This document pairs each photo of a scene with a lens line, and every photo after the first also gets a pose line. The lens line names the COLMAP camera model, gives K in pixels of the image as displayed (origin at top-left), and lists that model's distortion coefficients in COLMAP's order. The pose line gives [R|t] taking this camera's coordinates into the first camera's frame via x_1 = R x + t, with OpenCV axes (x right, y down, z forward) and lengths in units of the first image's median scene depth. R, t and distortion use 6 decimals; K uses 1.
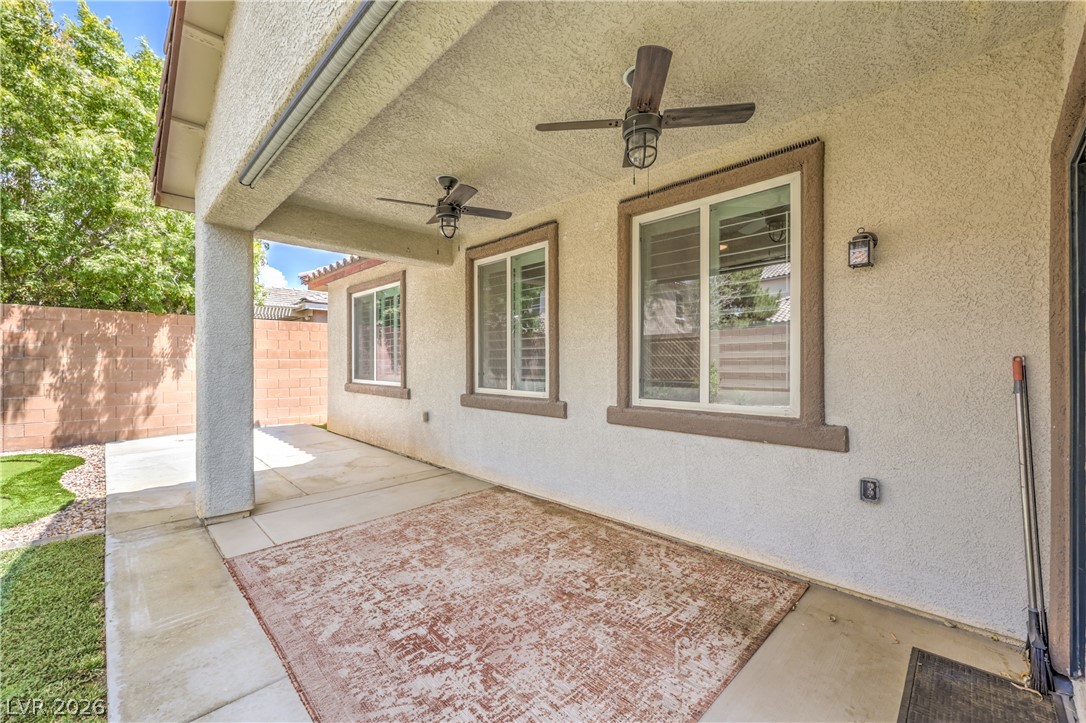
lens RADIAL K [[442.6, 0, 519.1], [0, 442.6, 351.2], [0, 0, 1]] dist [0.000638, -0.000464]
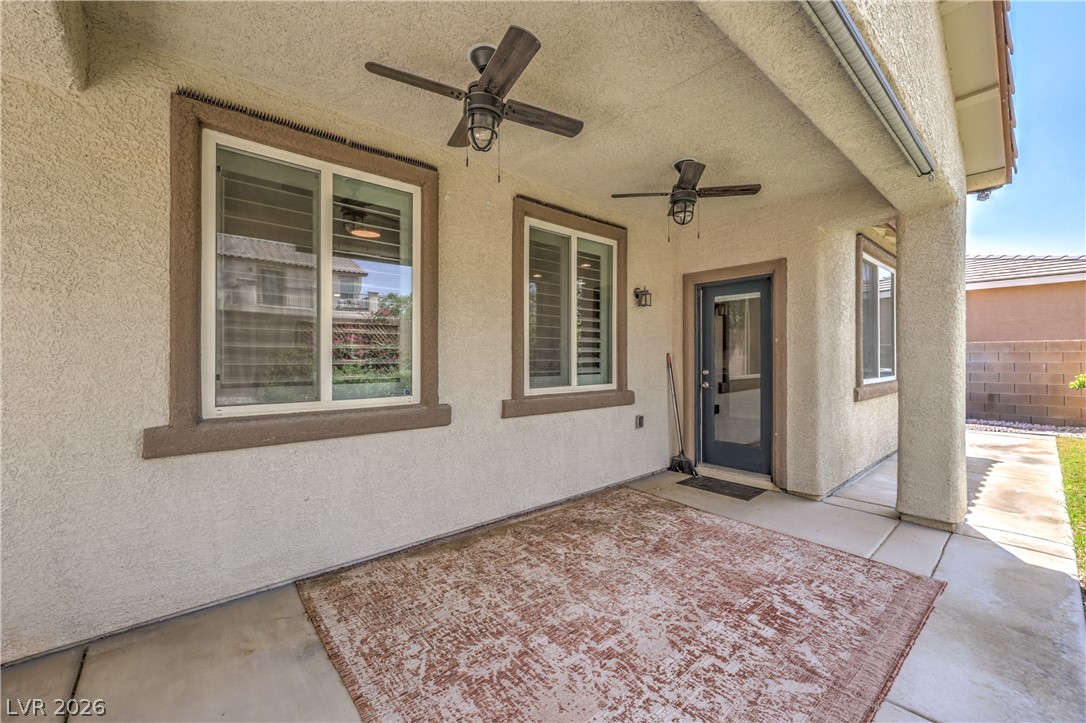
lens RADIAL K [[442.6, 0, 560.2], [0, 442.6, 344.2], [0, 0, 1]] dist [0.000638, -0.000464]
pose [[0.004982, 0.031220, 0.999500, -0.925821], [-0.028746, 0.999104, -0.031064, 0.035392], [-0.999574, -0.028576, 0.005875, 1.069668]]
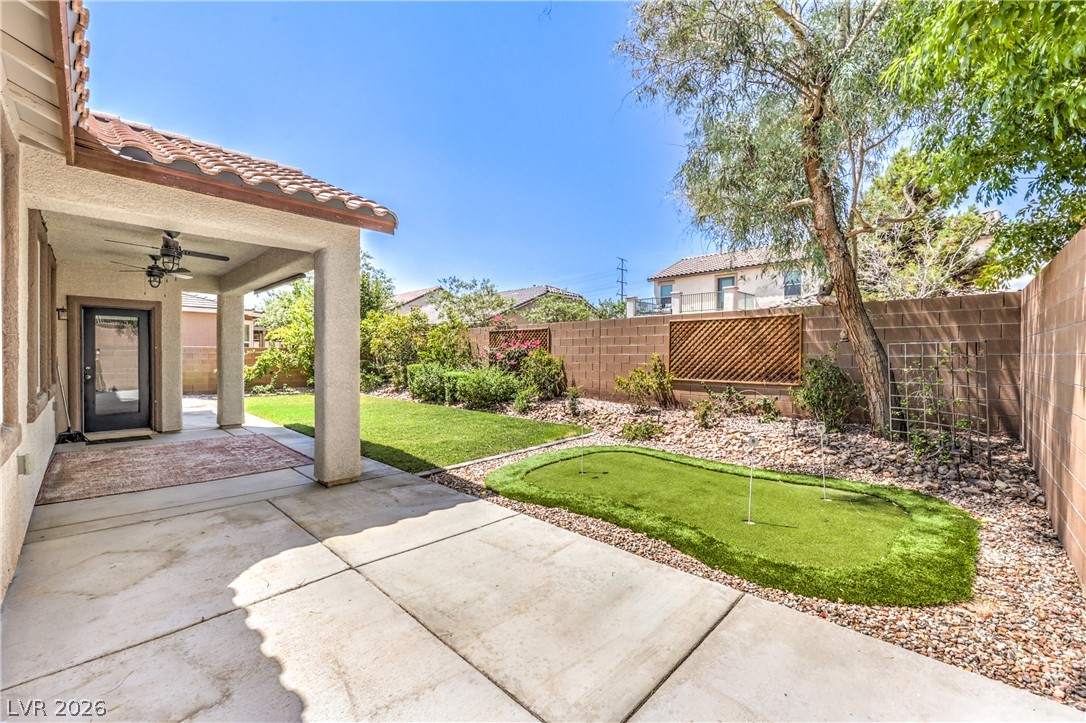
lens RADIAL K [[442.6, 0, 540.9], [0, 442.6, 365.6], [0, 0, 1]] dist [0.000638, -0.000464]
pose [[-0.998322, -0.004532, -0.057733, -1.512238], [-0.004114, 0.999964, -0.007365, 0.064966], [0.057765, -0.007115, -0.998305, 2.983442]]
